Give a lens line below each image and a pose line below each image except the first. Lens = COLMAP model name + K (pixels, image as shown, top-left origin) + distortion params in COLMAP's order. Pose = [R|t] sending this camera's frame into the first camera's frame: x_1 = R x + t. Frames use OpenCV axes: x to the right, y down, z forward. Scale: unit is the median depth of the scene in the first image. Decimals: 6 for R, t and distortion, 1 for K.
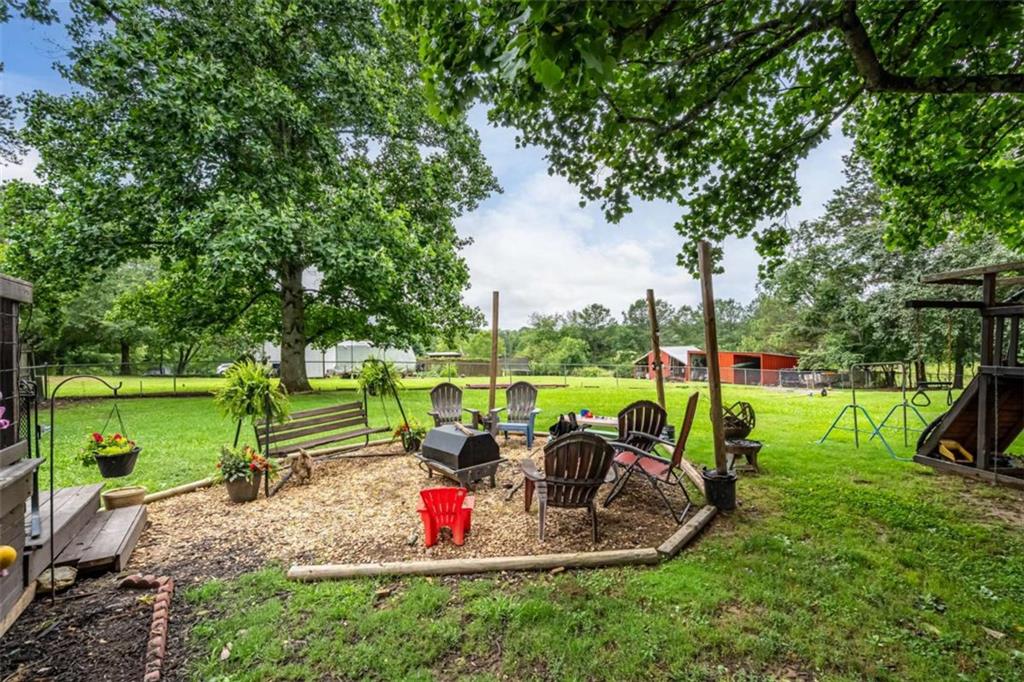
lens RADIAL K [[471.6, 0, 509.6], [0, 471.6, 336.5], [0, 0, 1]] dist [-0.010866, 0.002352]
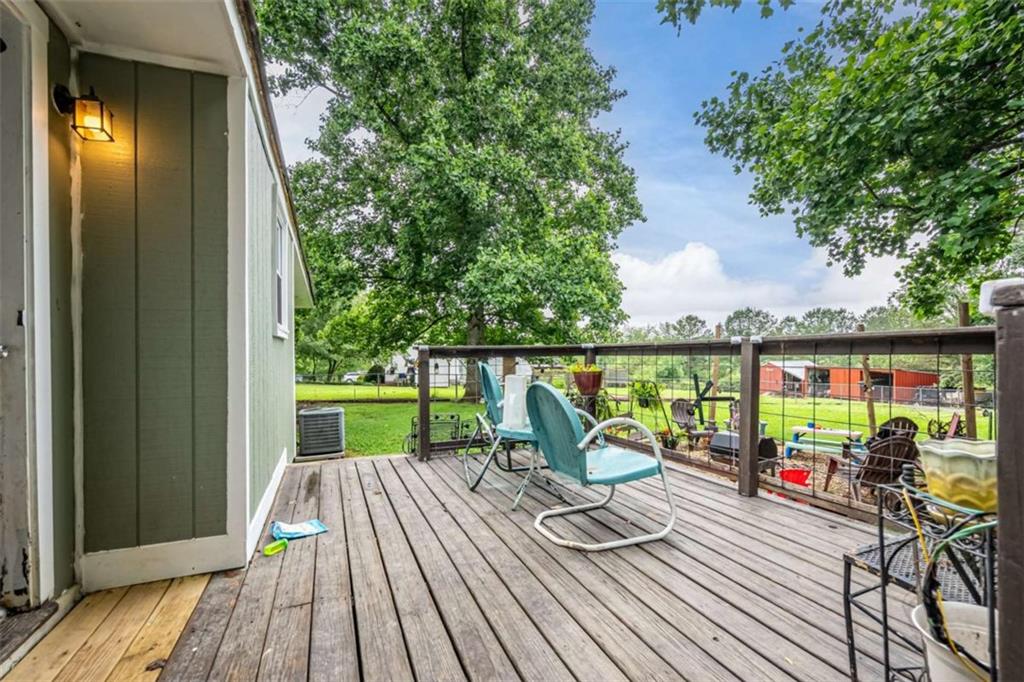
lens RADIAL K [[471.6, 0, 514.0], [0, 471.6, 349.9], [0, 0, 1]] dist [-0.010866, 0.002352]
pose [[0.987273, 0.004482, -0.158974, -0.085745], [-0.003539, 0.999974, 0.006217, -0.008549], [0.158998, -0.005575, 0.987263, -0.071807]]
